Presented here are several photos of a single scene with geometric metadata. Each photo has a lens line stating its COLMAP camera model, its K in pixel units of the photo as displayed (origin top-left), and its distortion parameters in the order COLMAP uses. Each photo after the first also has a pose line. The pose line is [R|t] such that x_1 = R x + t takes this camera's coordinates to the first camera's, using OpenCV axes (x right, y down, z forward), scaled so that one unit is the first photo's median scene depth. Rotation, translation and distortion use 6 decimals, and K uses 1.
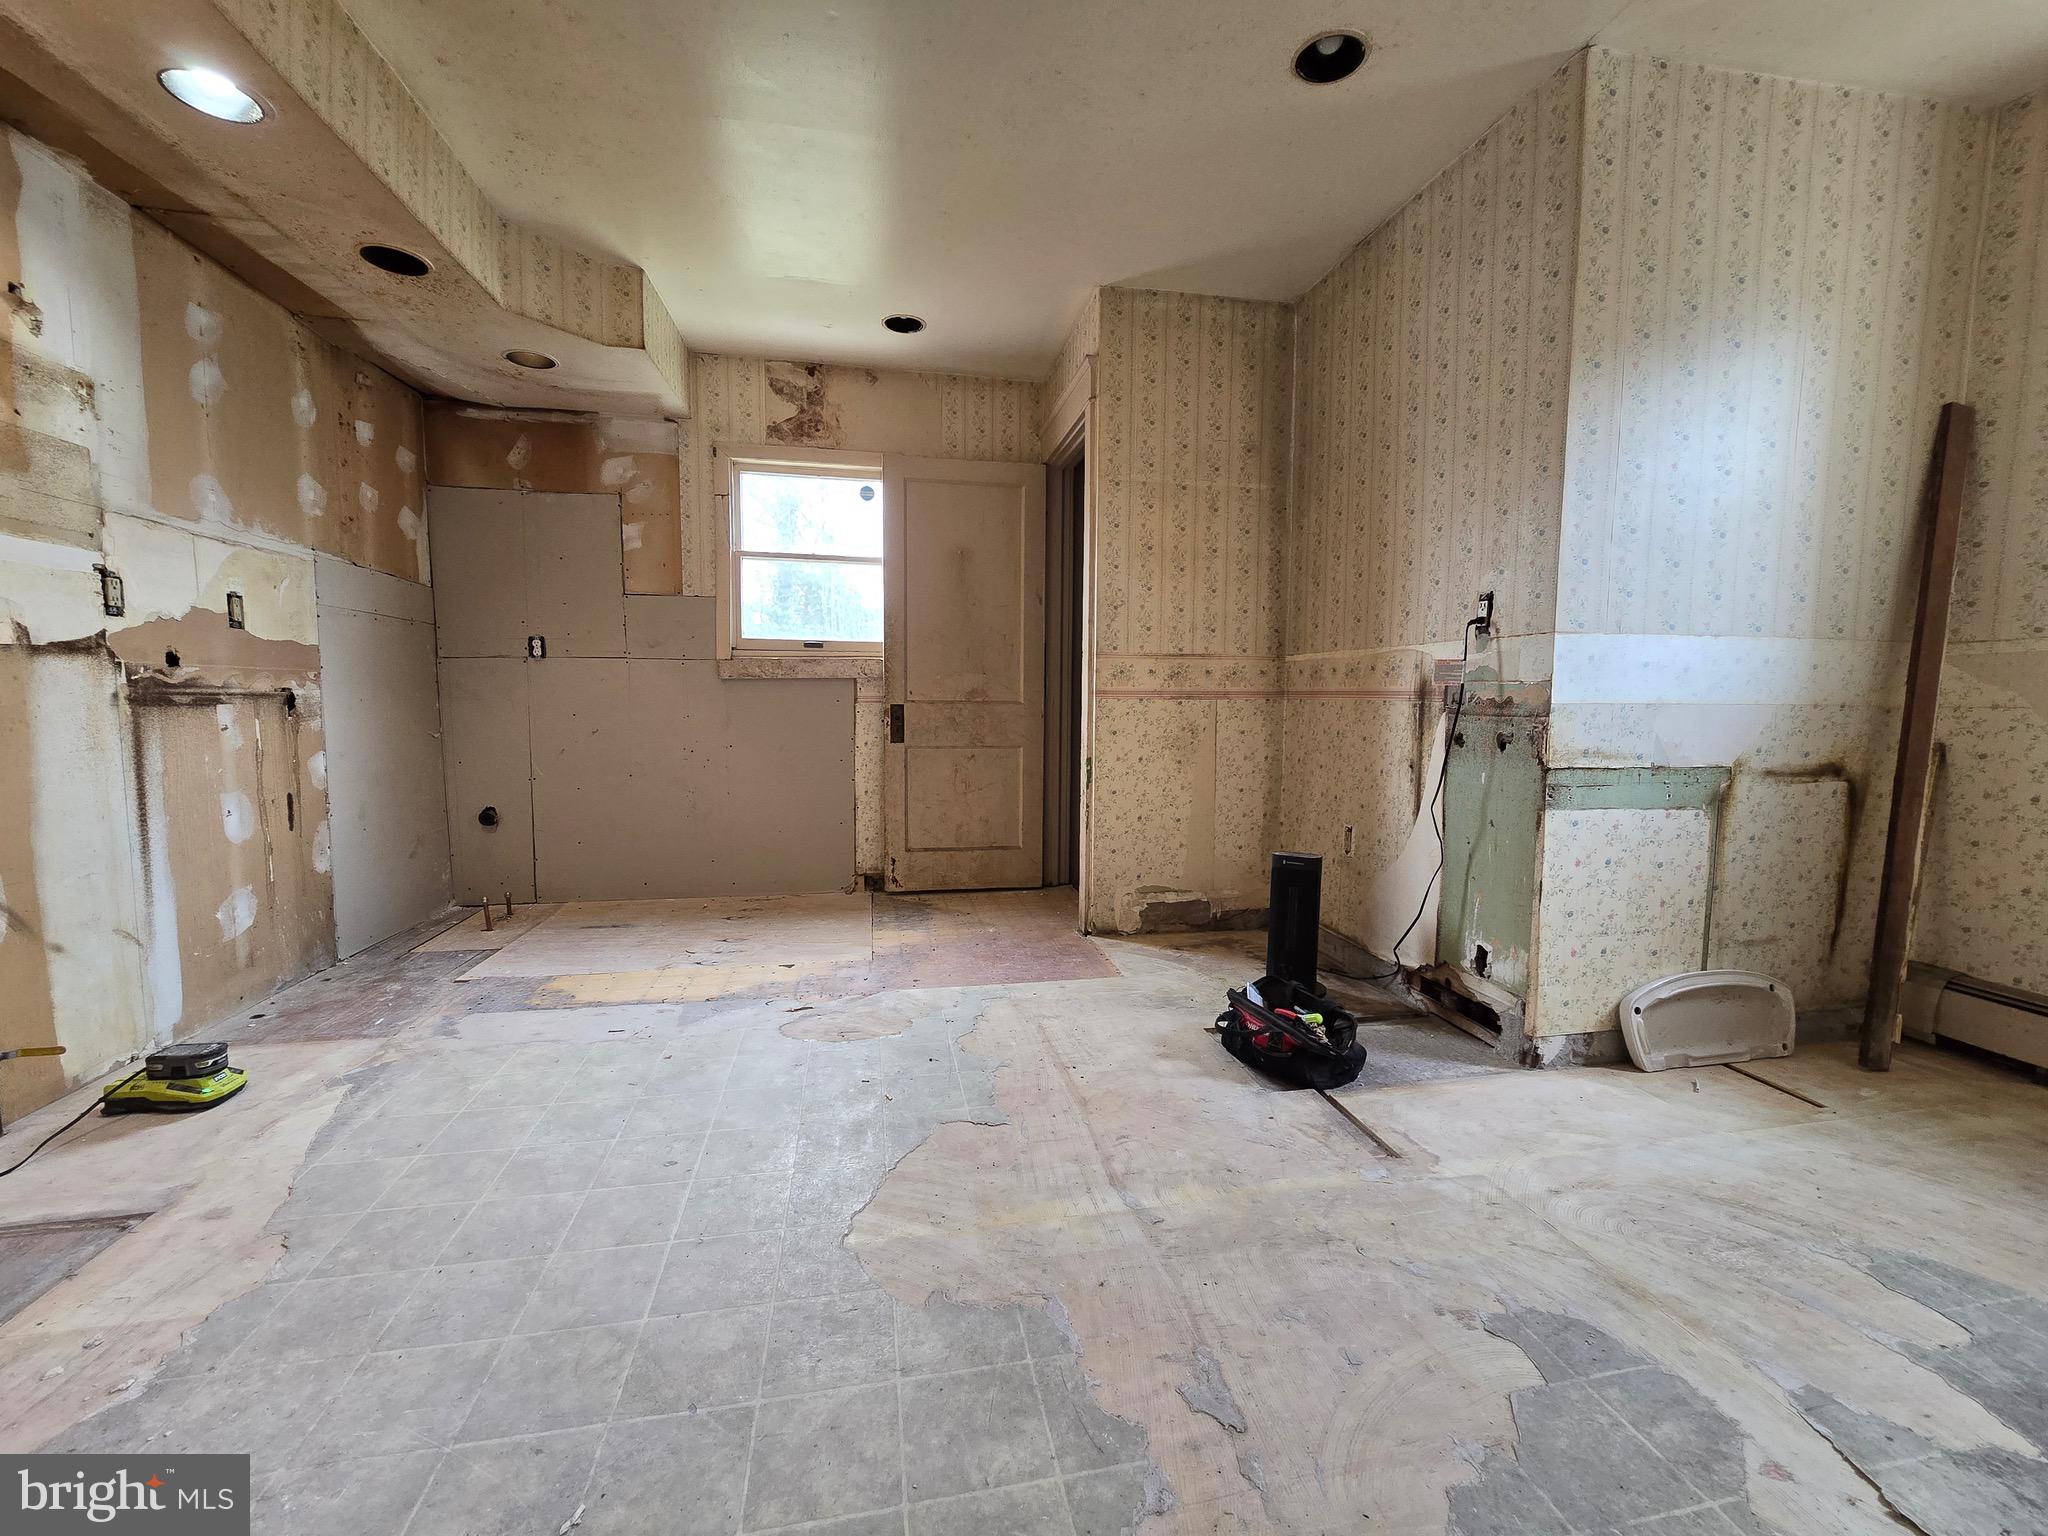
lens RADIAL K [[831.2, 0, 1037.4], [0, 831.2, 768.1], [0, 0, 1]] dist [0.001363, -0.000025]
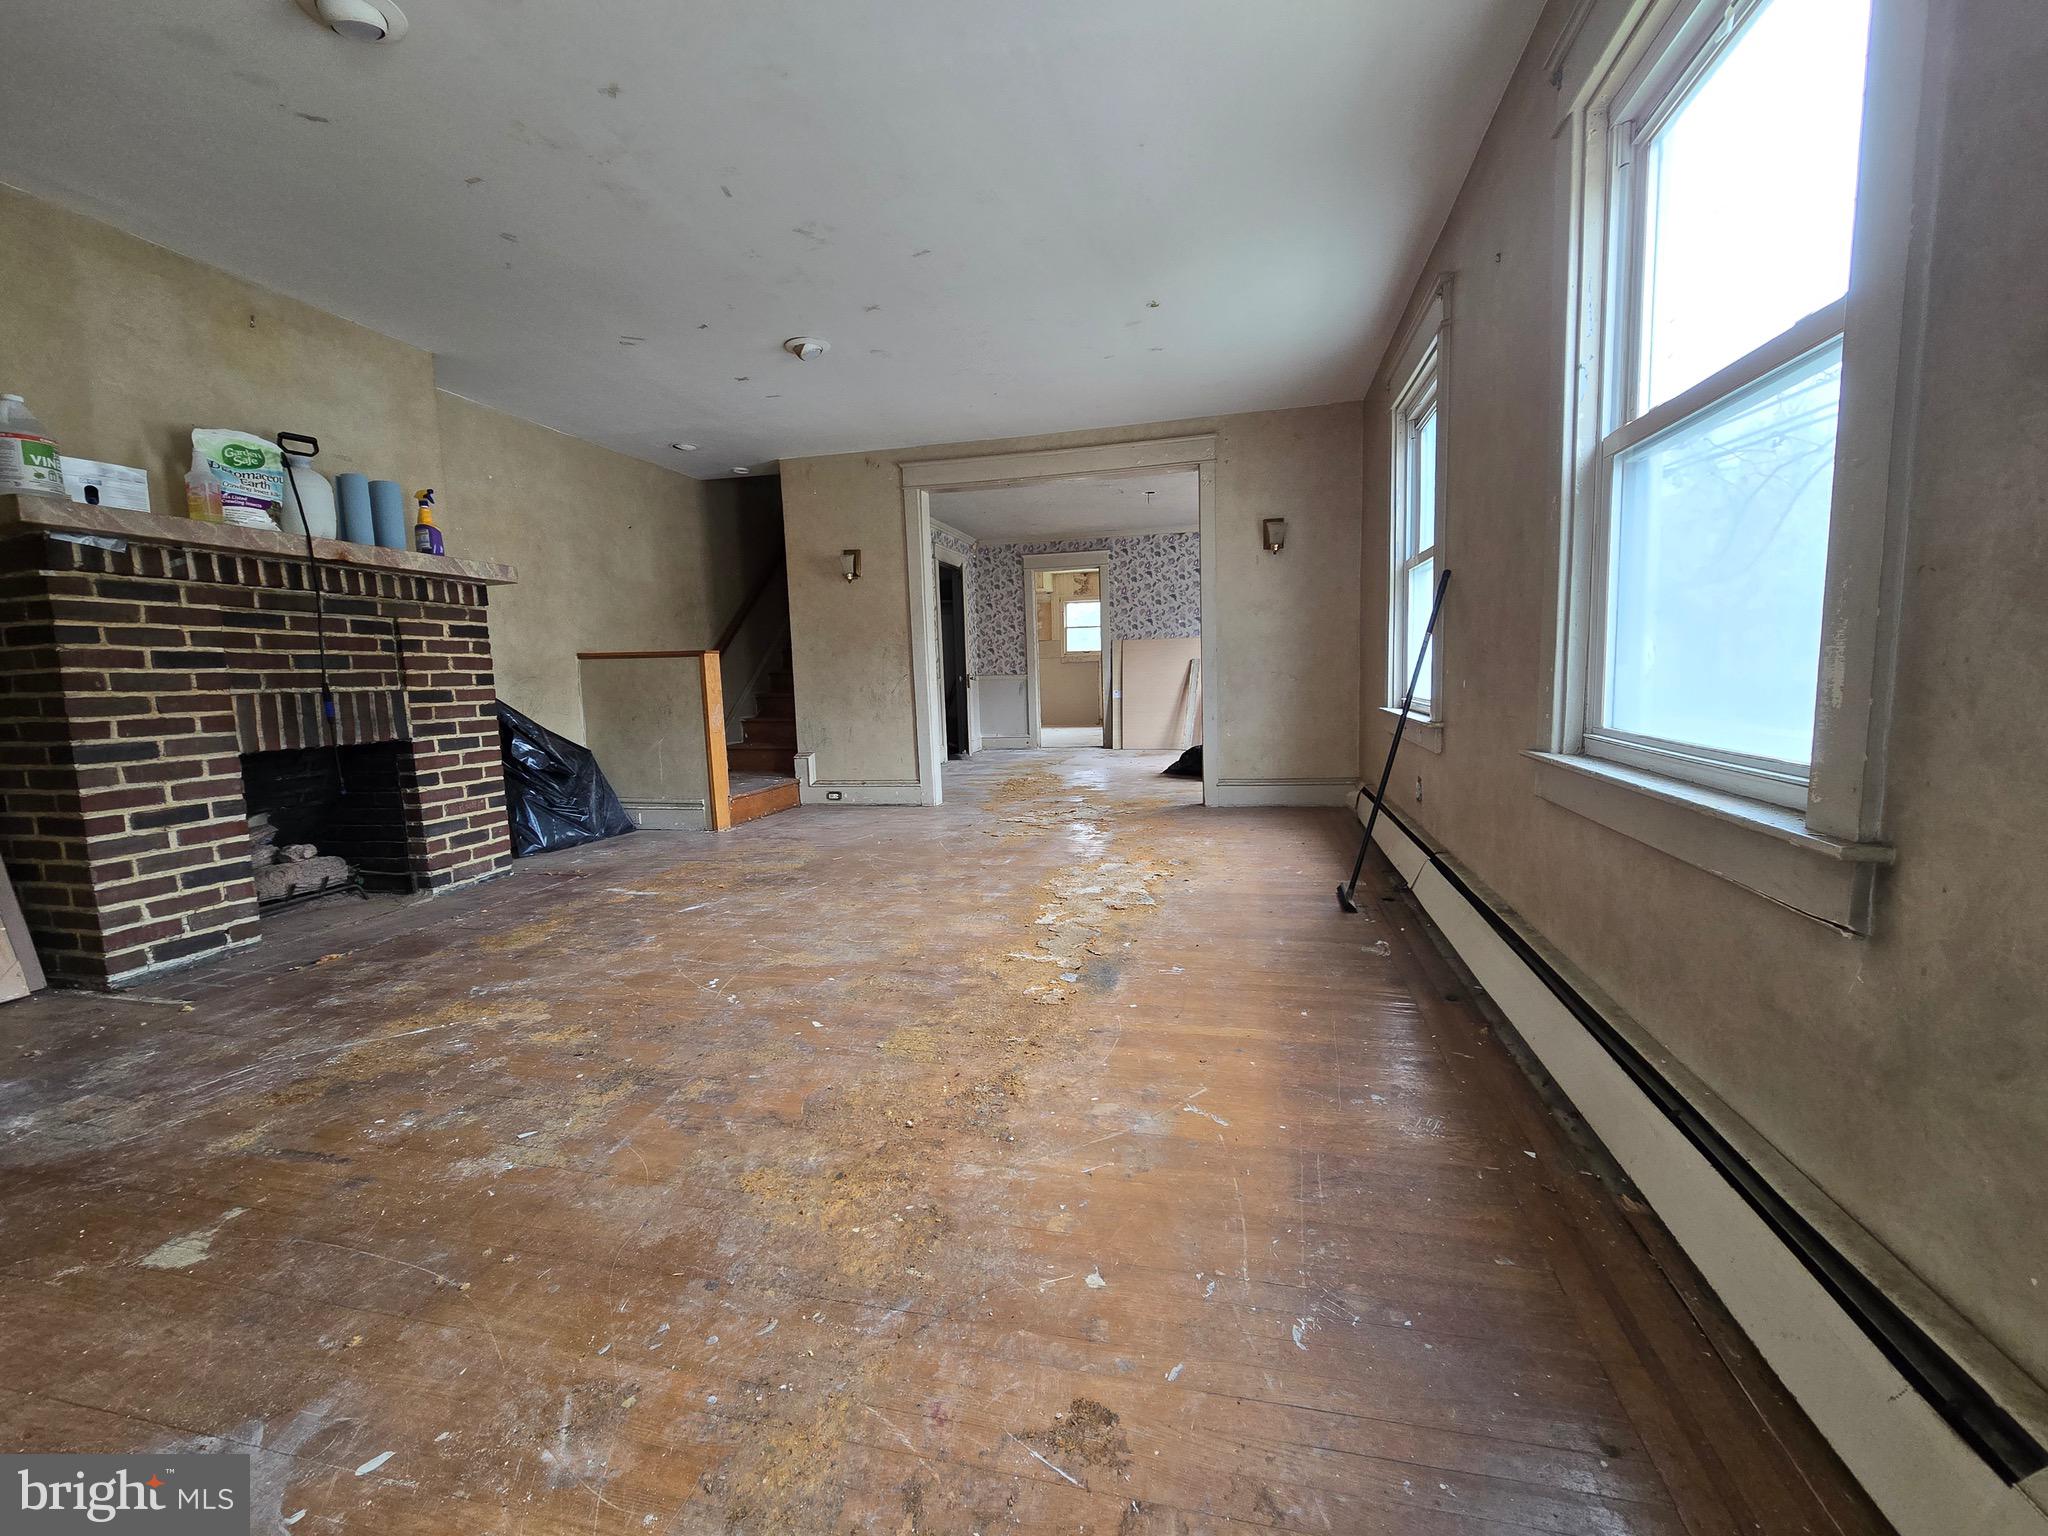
lens RADIAL K [[831.2, 0, 1026.6], [0, 831.2, 769.5], [0, 0, 1]] dist [0.001363, -0.000025]
pose [[0.901354, 0.014327, -0.432845, 1.052058], [0.000063, 0.999448, 0.033213, 0.237437], [0.433082, -0.029964, 0.900856, -2.335916]]
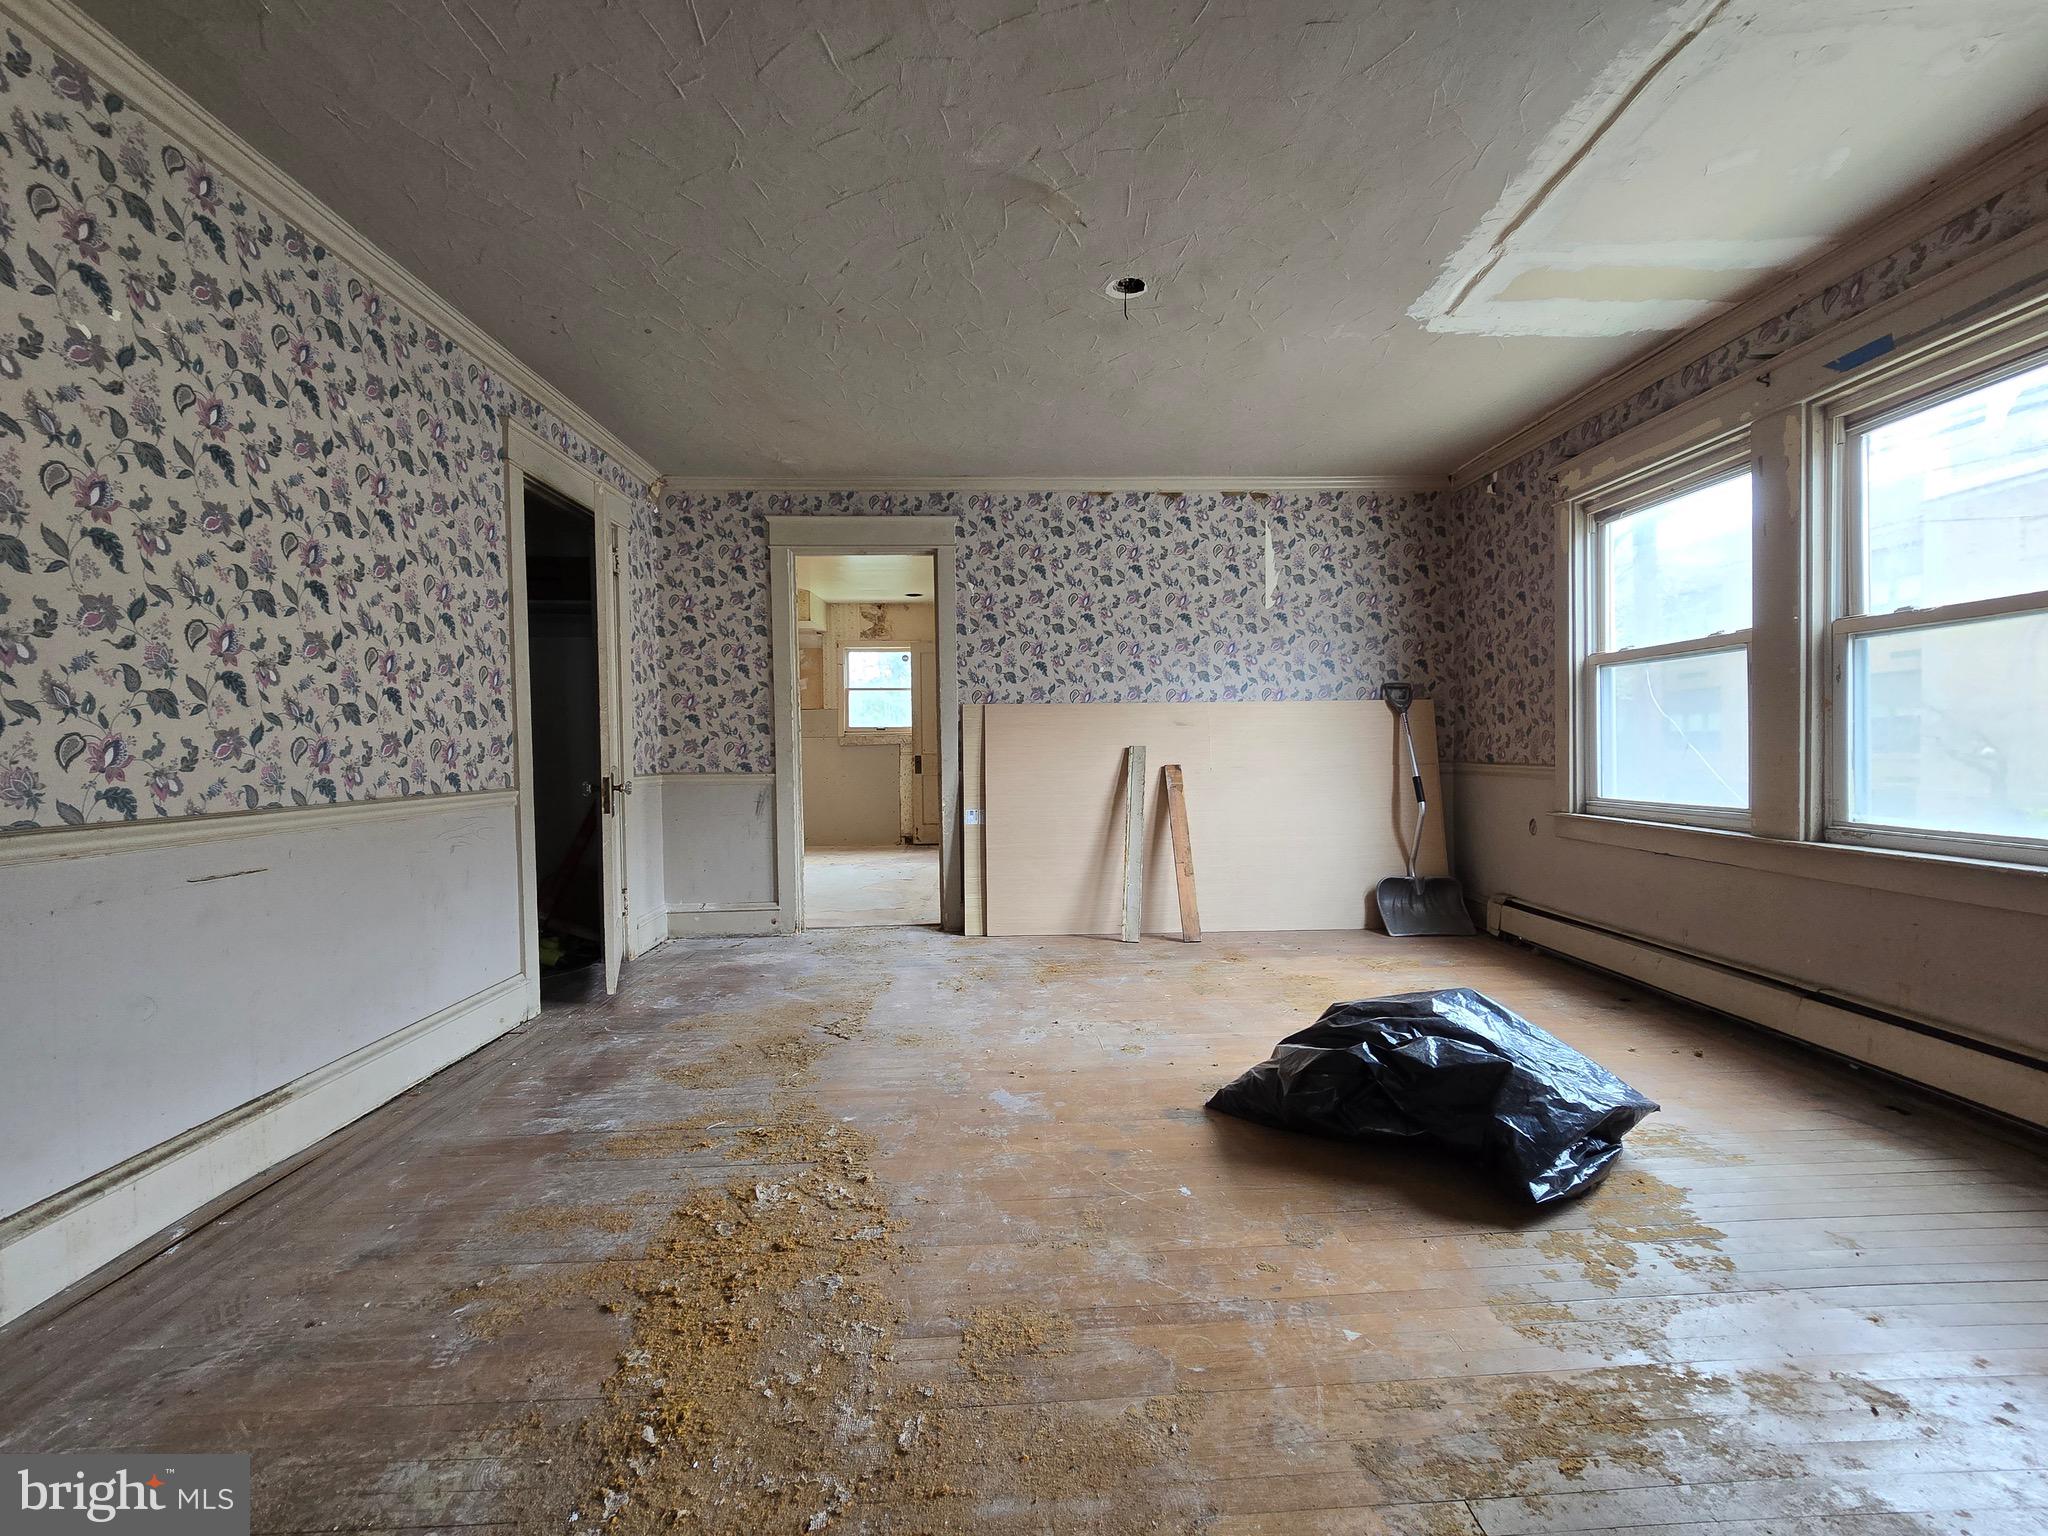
lens RADIAL K [[831.2, 0, 1033.6], [0, 831.2, 765.3], [0, 0, 1]] dist [0.001363, -0.000025]
pose [[0.987463, -0.019770, -0.156610, 0.469021], [0.009270, 0.997677, -0.067494, 0.097757], [0.157581, 0.065195, 0.985352, -1.084128]]
